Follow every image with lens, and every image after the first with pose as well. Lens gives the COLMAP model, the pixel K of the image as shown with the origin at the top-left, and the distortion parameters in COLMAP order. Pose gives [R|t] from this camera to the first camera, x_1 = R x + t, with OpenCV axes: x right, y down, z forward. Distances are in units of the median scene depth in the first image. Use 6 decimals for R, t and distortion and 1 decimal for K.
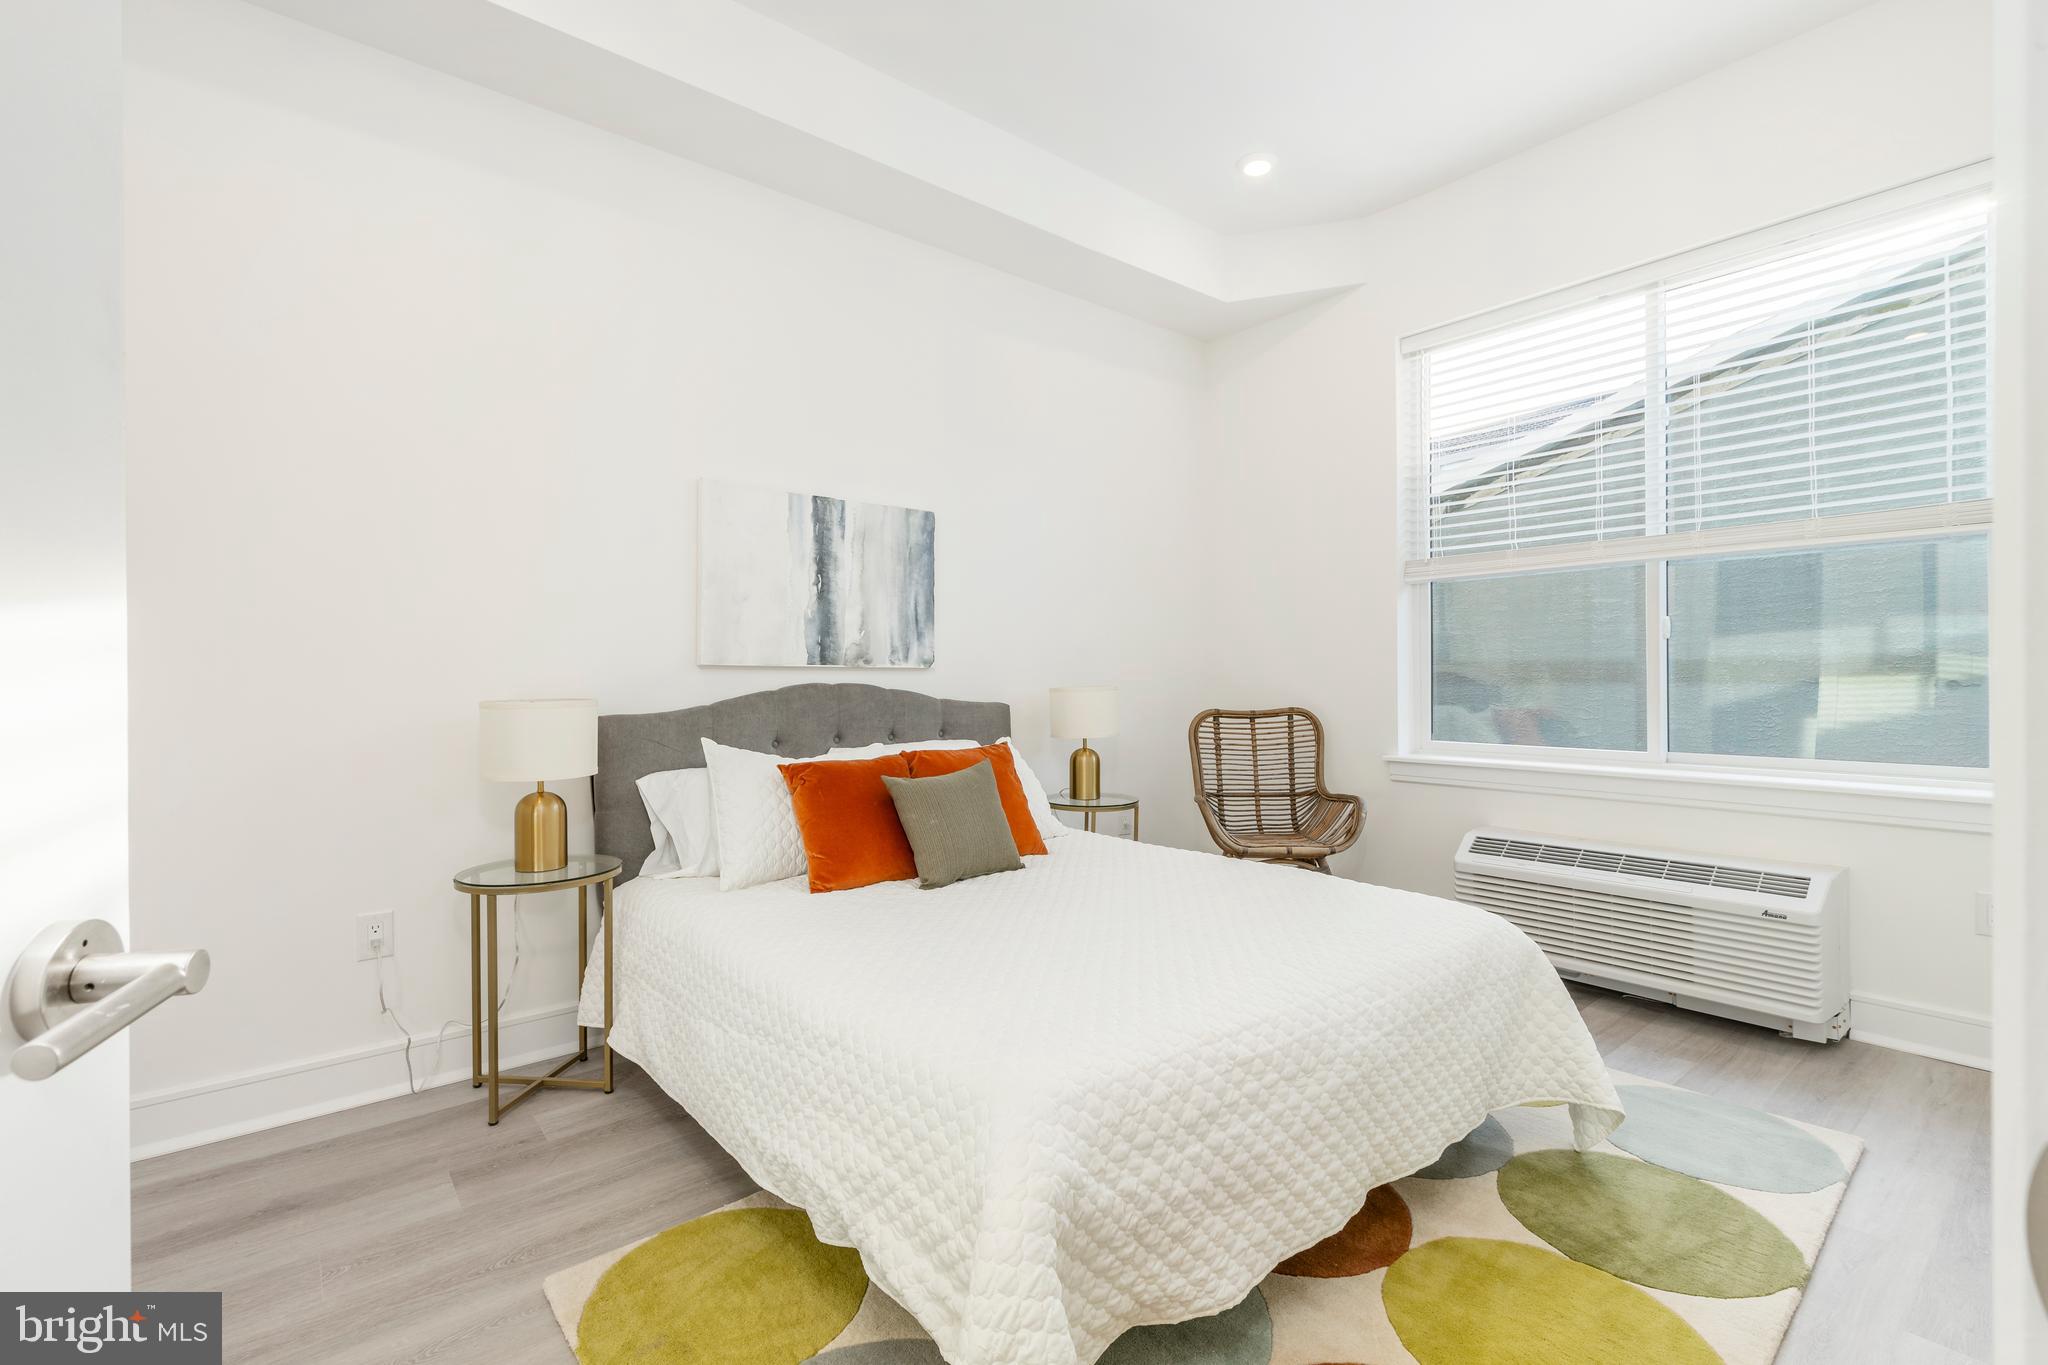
lens RADIAL K [[791.9, 0, 998.1], [0, 791.9, 674.4], [0, 0, 1]] dist [0.009600, 0.000102]
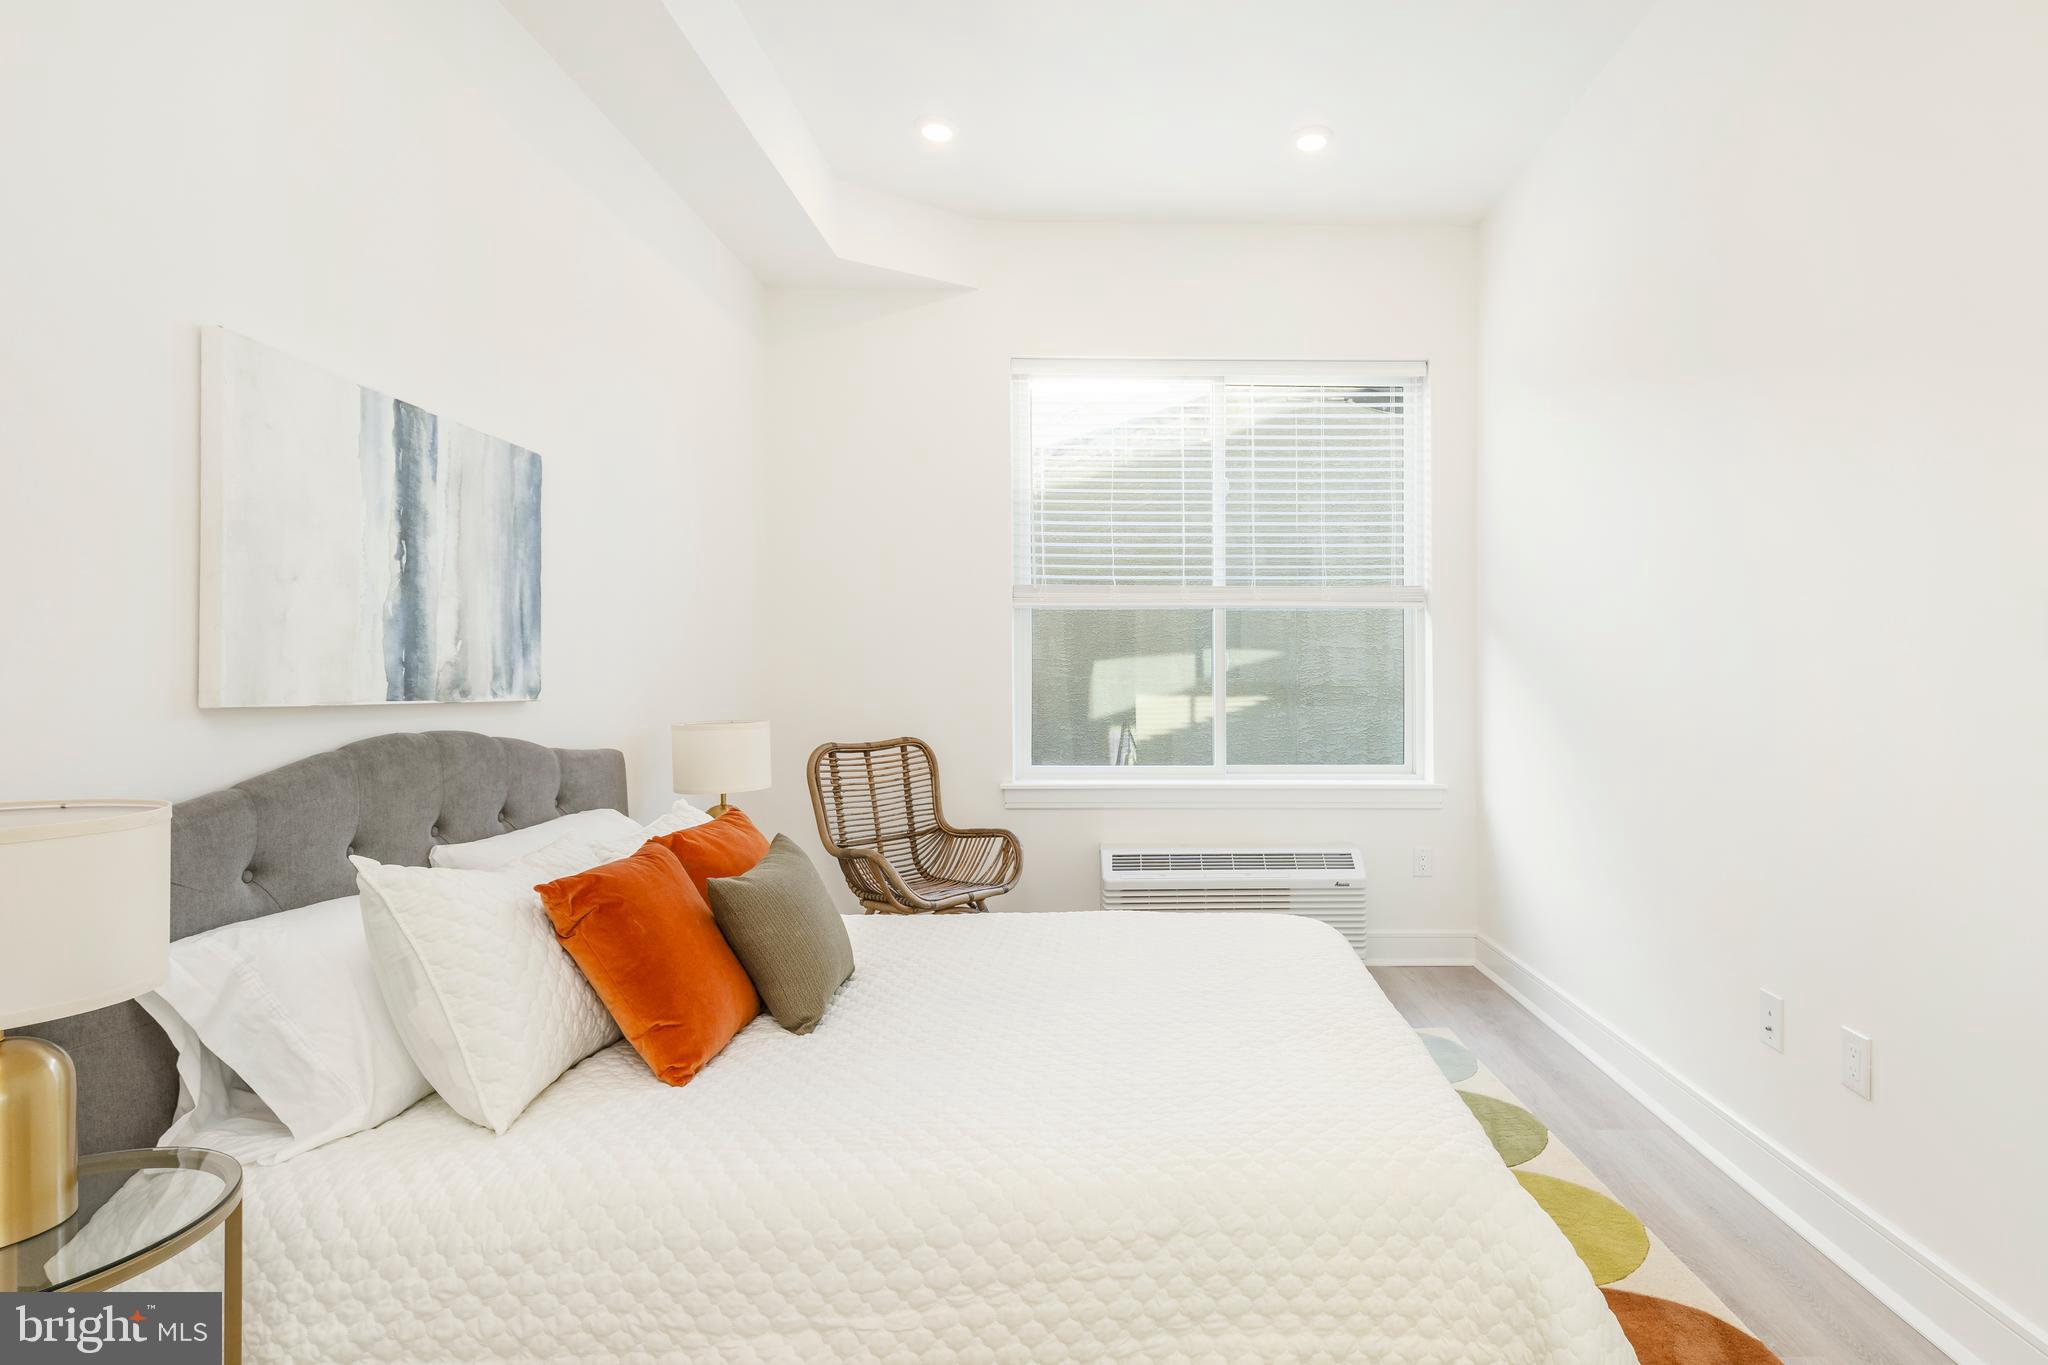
lens RADIAL K [[972.9, 0, 1021.1], [0, 972.9, 676.8], [0, 0, 1]] dist [0.012921, -0.000492]
pose [[0.681505, 0.005734, 0.731791, -0.417983], [-0.003208, 0.999983, -0.004847, -0.026203], [-0.731807, 0.000955, 0.681512, 0.198101]]
